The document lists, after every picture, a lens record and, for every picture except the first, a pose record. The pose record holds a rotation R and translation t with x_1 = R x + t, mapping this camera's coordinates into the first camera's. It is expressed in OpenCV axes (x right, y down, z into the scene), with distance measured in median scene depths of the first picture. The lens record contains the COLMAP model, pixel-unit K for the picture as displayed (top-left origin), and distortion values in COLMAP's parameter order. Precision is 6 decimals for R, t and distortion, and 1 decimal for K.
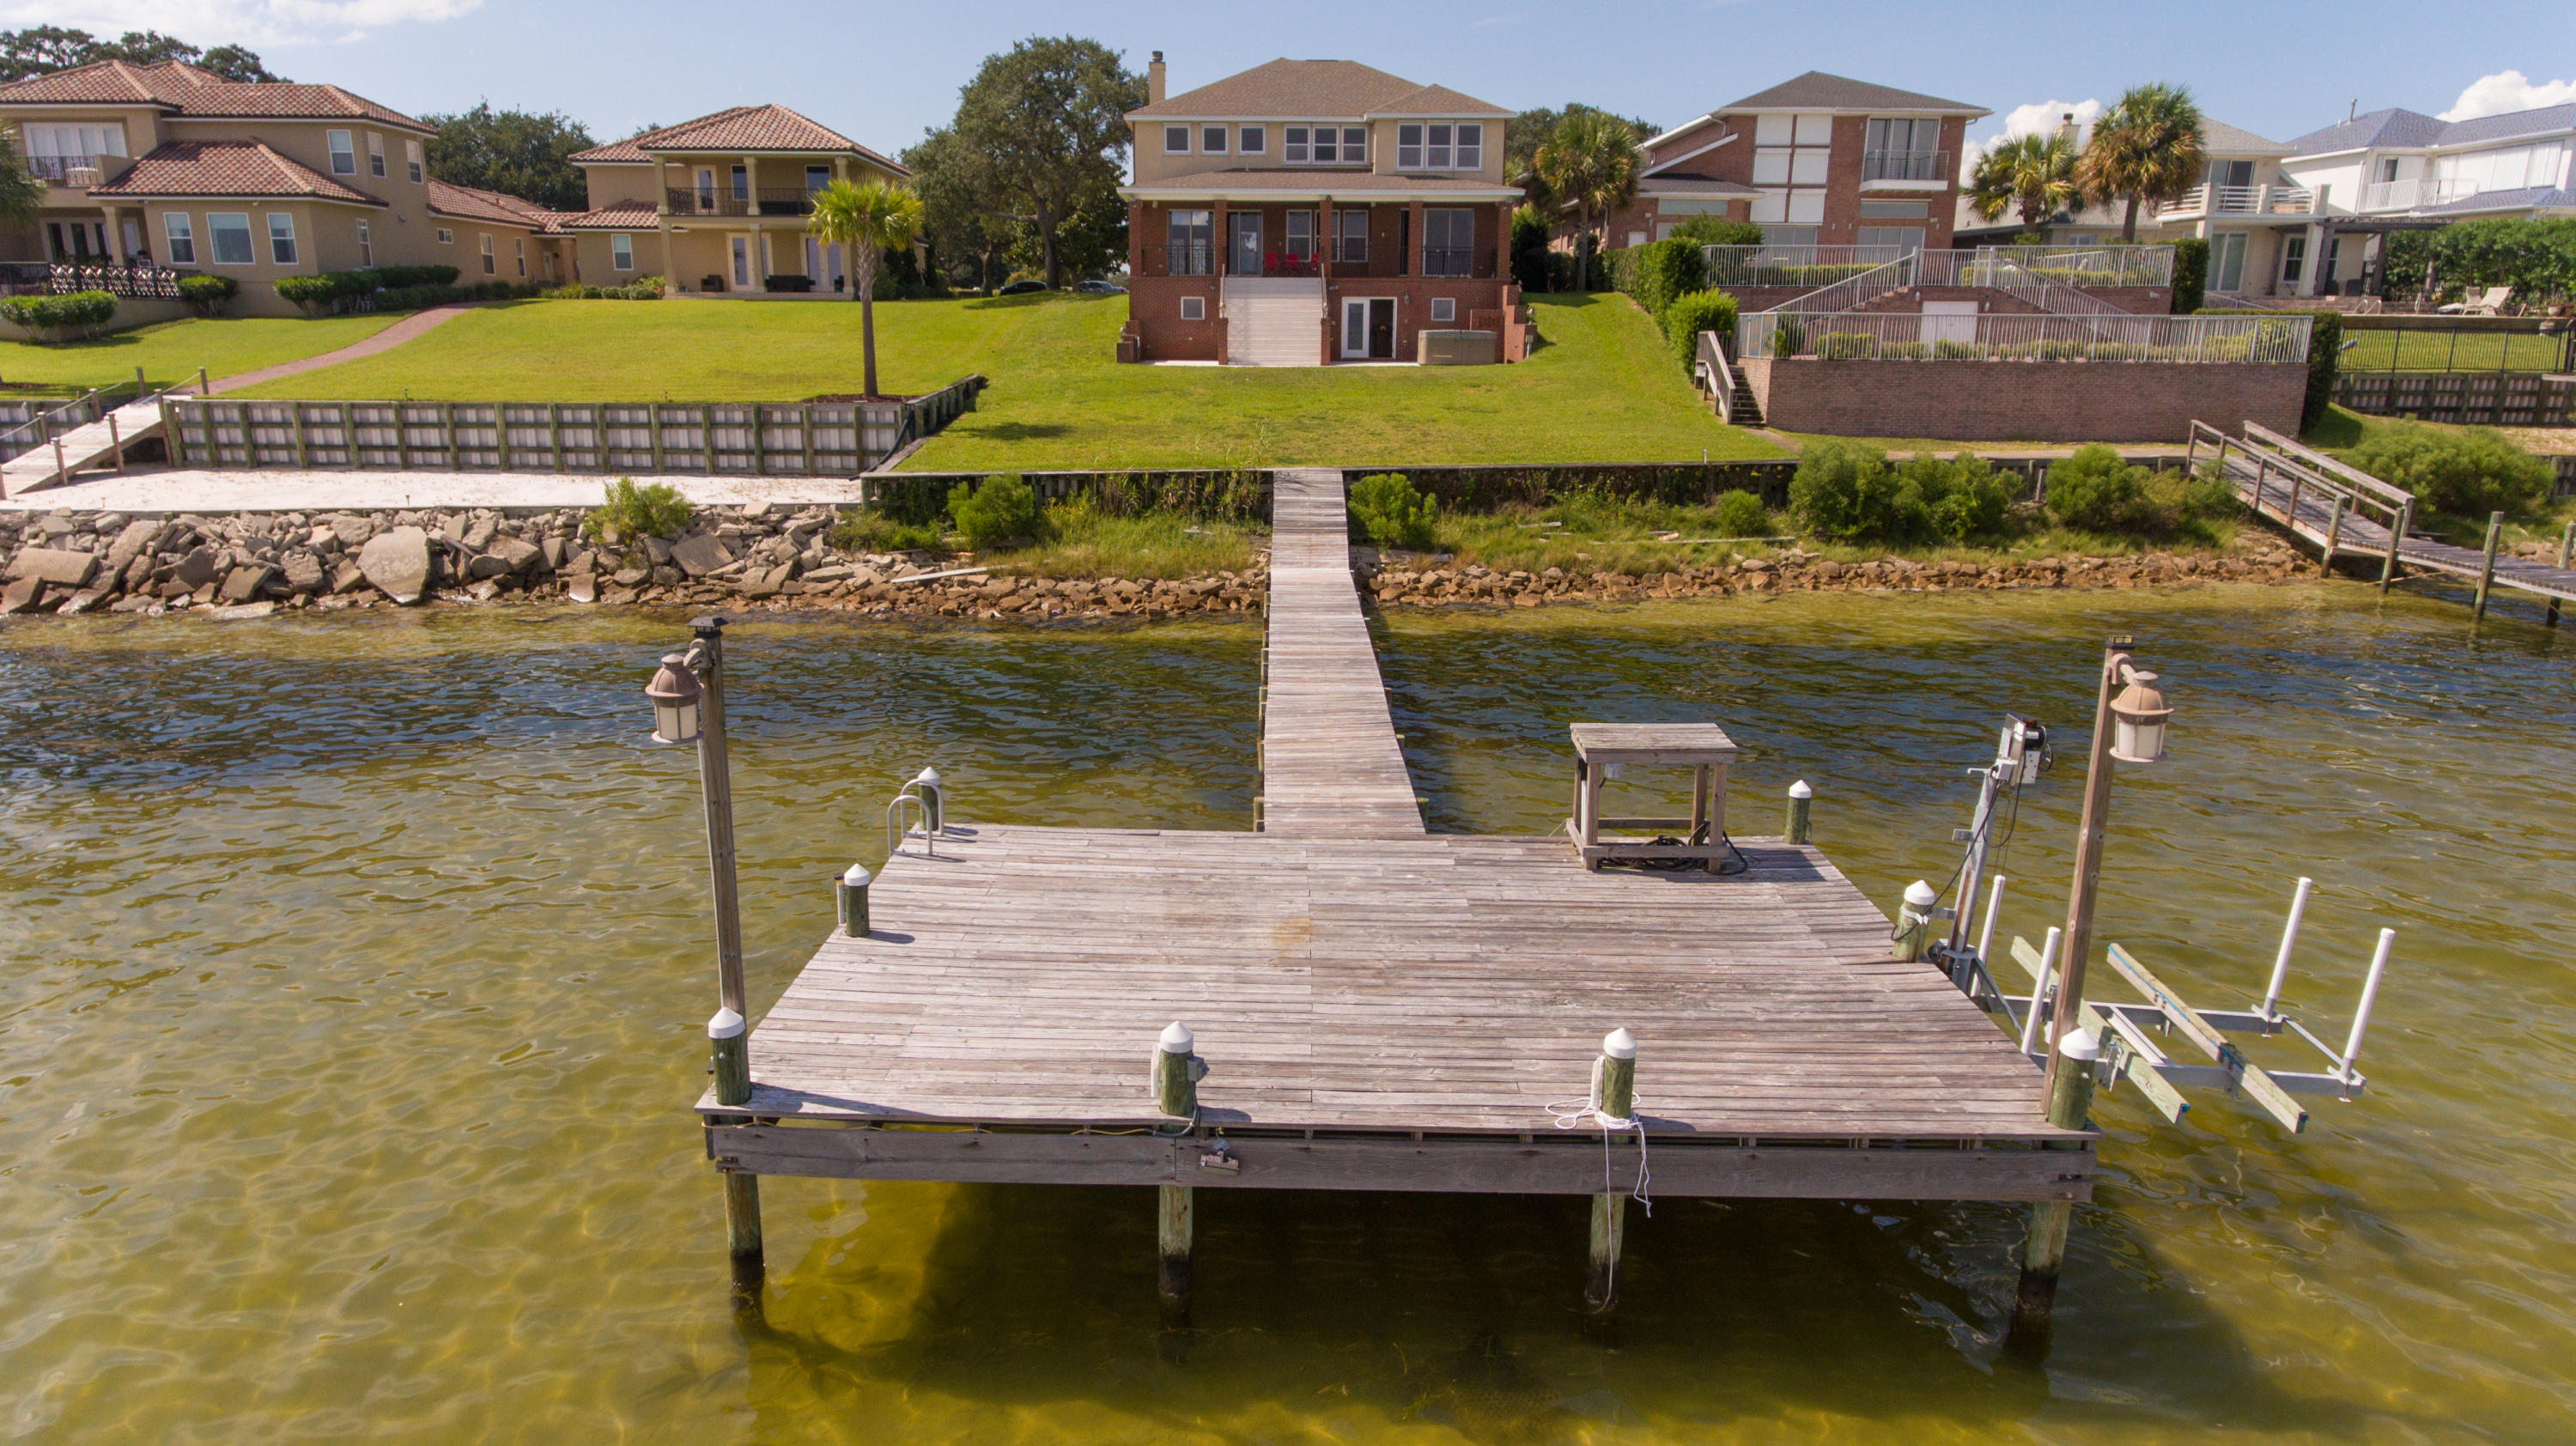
lens RADIAL K [[1517.1, 0, 1266.8], [0, 1517.1, 719.6], [0, 0, 1]] dist [0.008460, -0.006334]
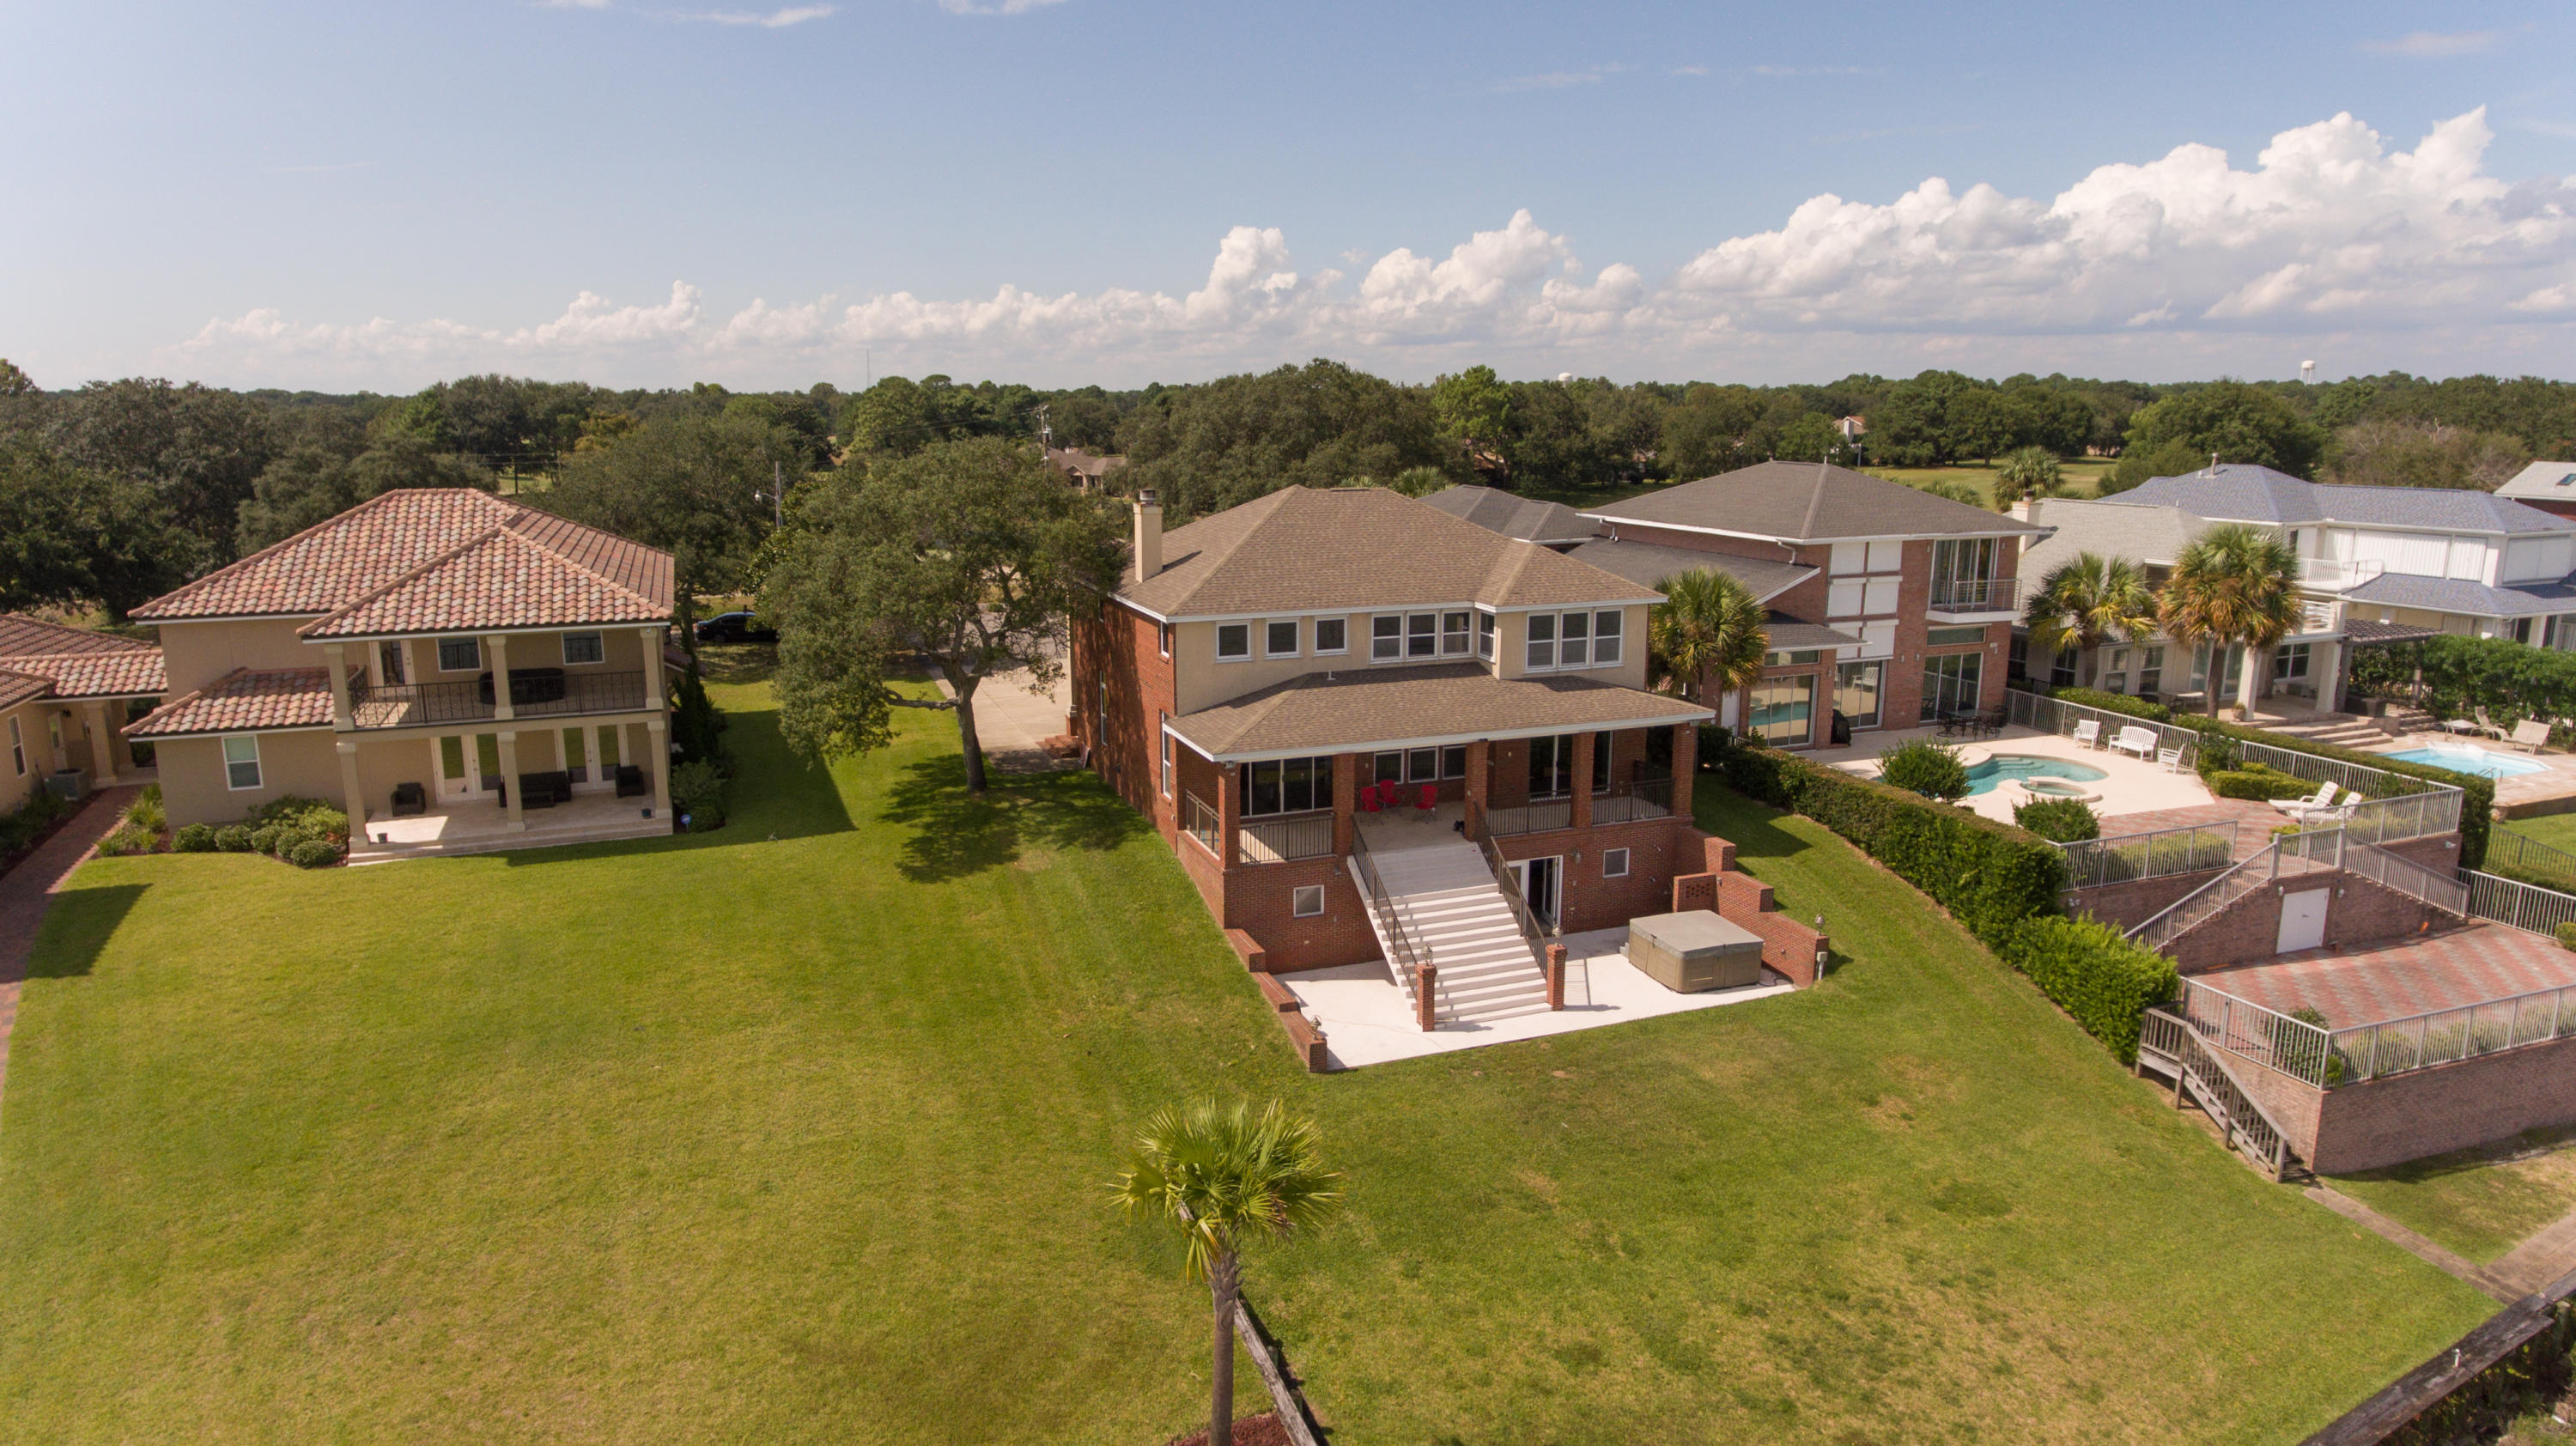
lens RADIAL K [[1517.1, 0, 1266.8], [0, 1517.1, 719.6], [0, 0, 1]] dist [0.008460, -0.006334]
pose [[0.941247, -0.076975, 0.328830, -0.470037], [0.093212, 0.995070, -0.033877, -0.536956], [-0.324601, 0.062537, 0.943781, 0.549905]]
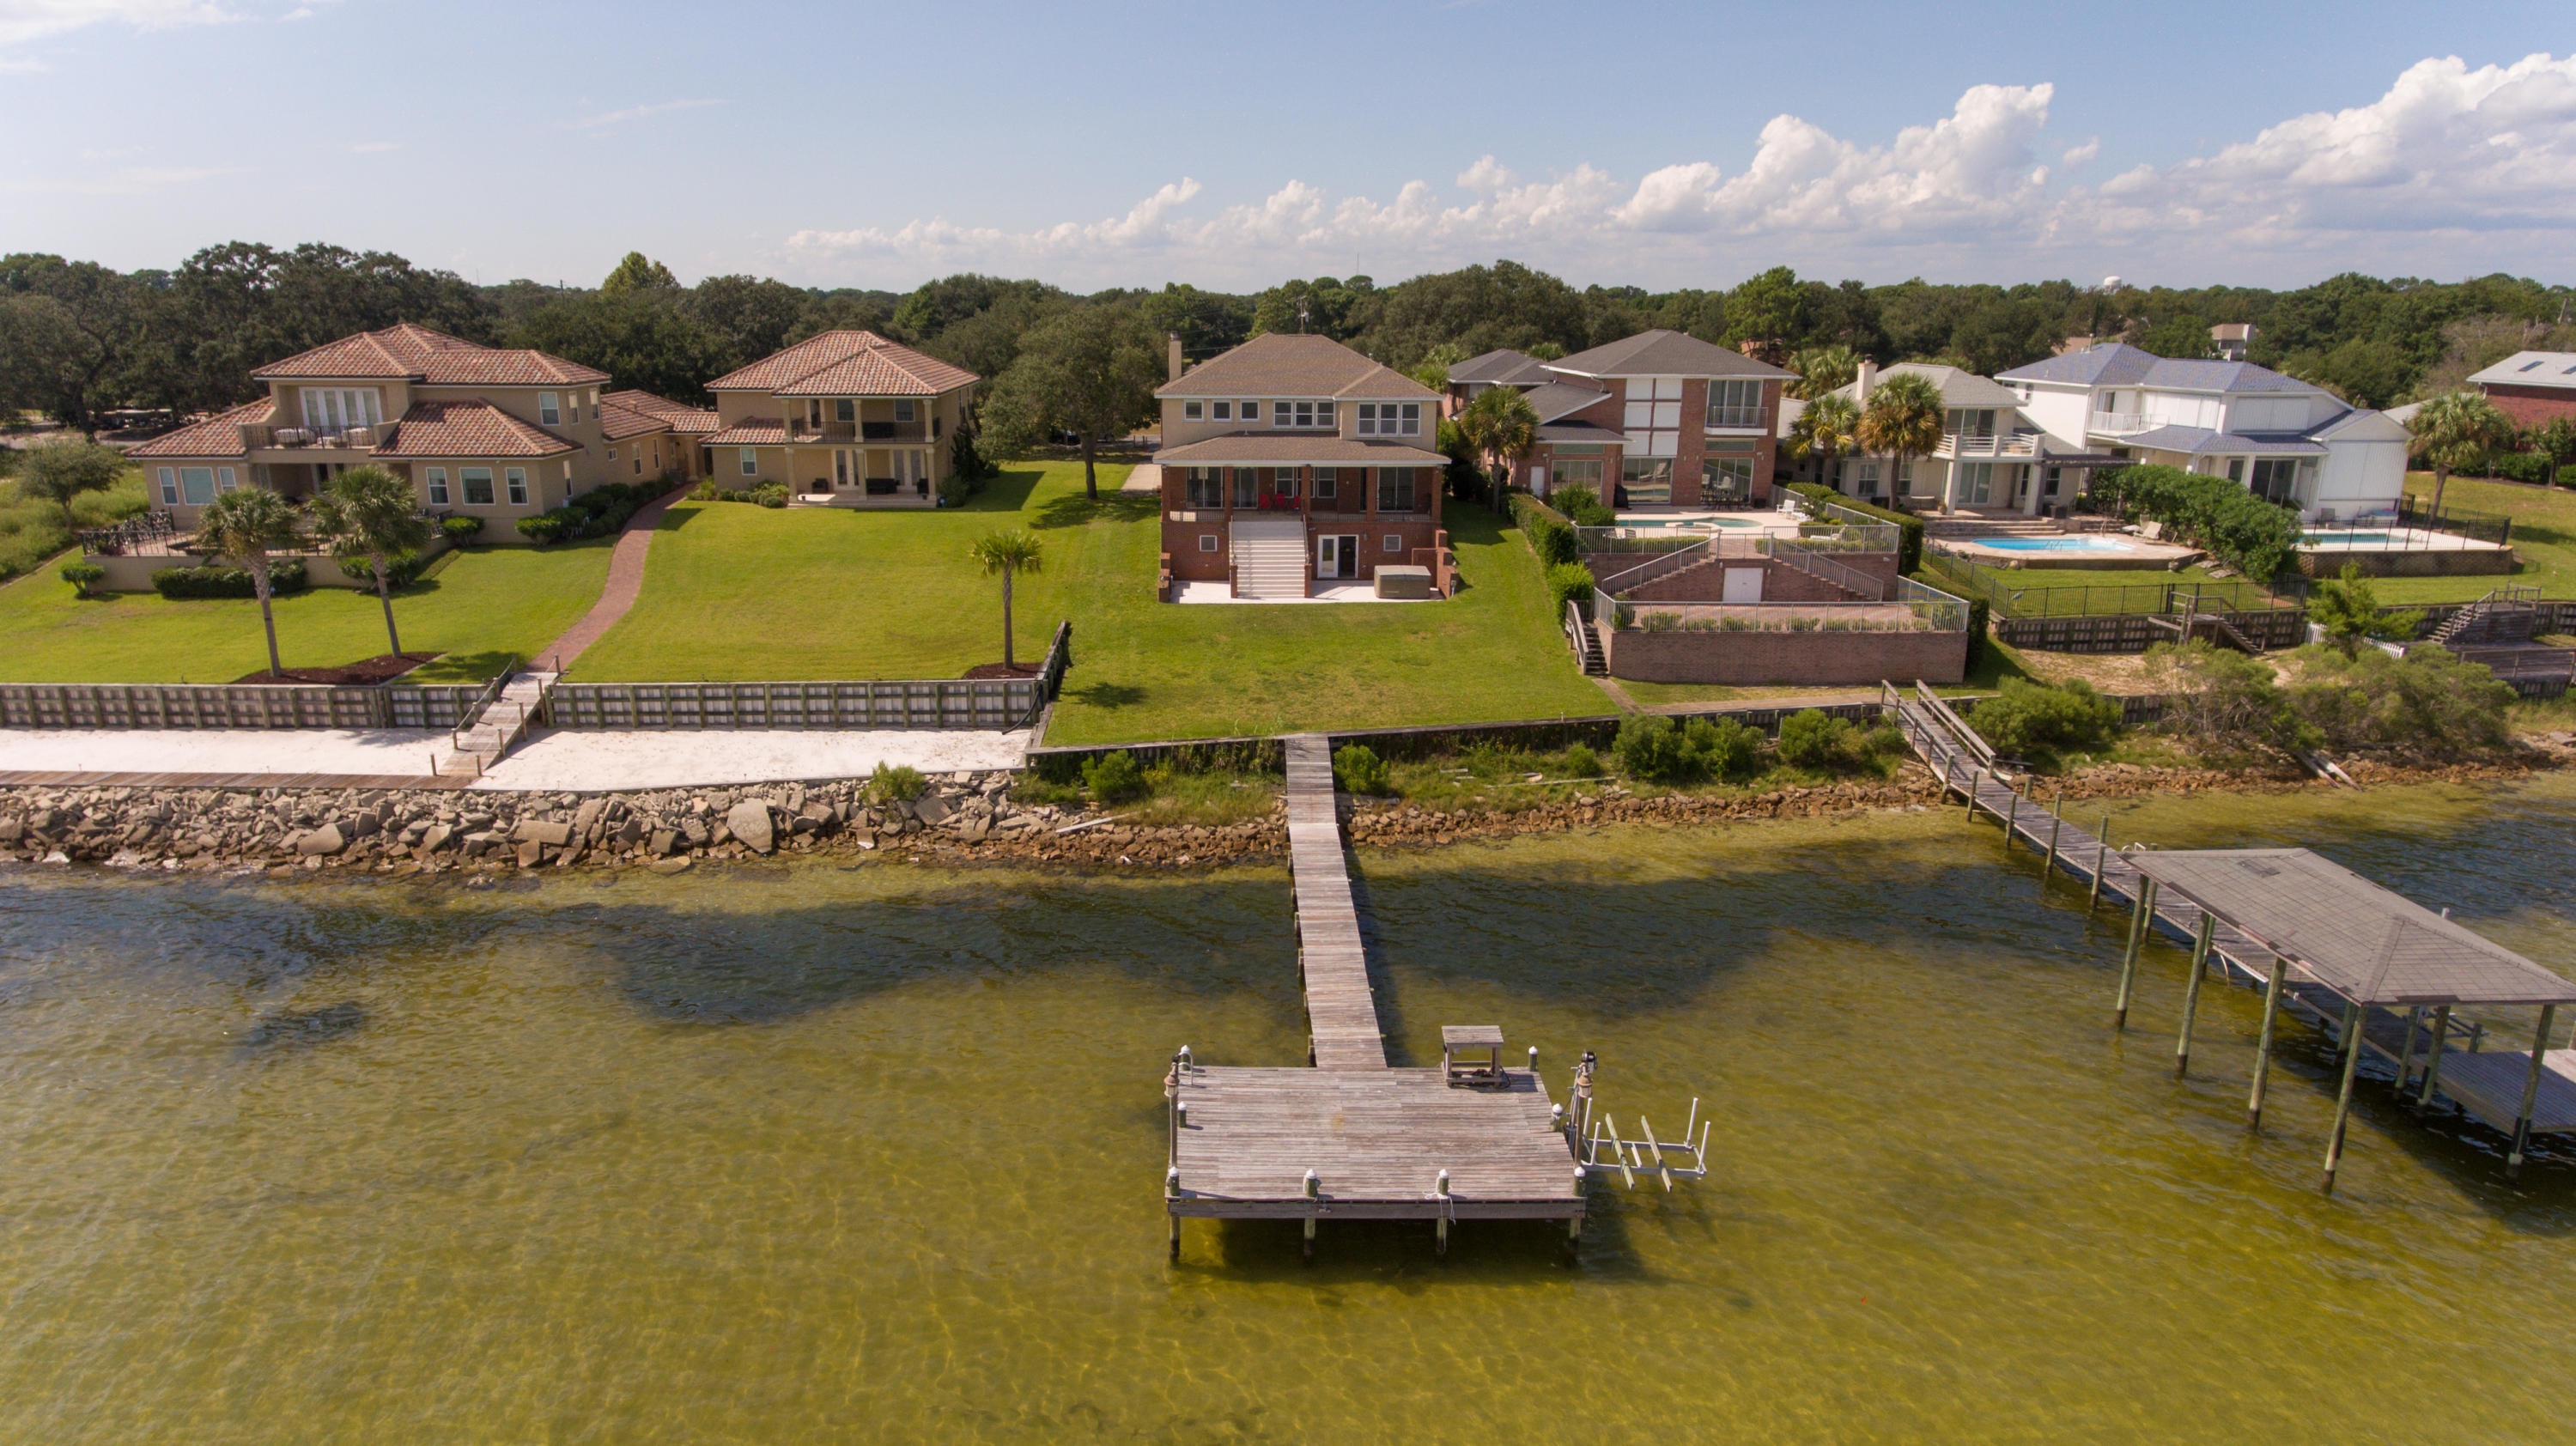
lens RADIAL K [[1517.1, 0, 1266.8], [0, 1517.1, 719.6], [0, 0, 1]] dist [0.008460, -0.006334]
pose [[0.999514, -0.008528, 0.029996, -0.062202], [0.008227, 0.999915, 0.010121, -0.205047], [-0.030079, -0.009869, 0.999499, -0.577957]]
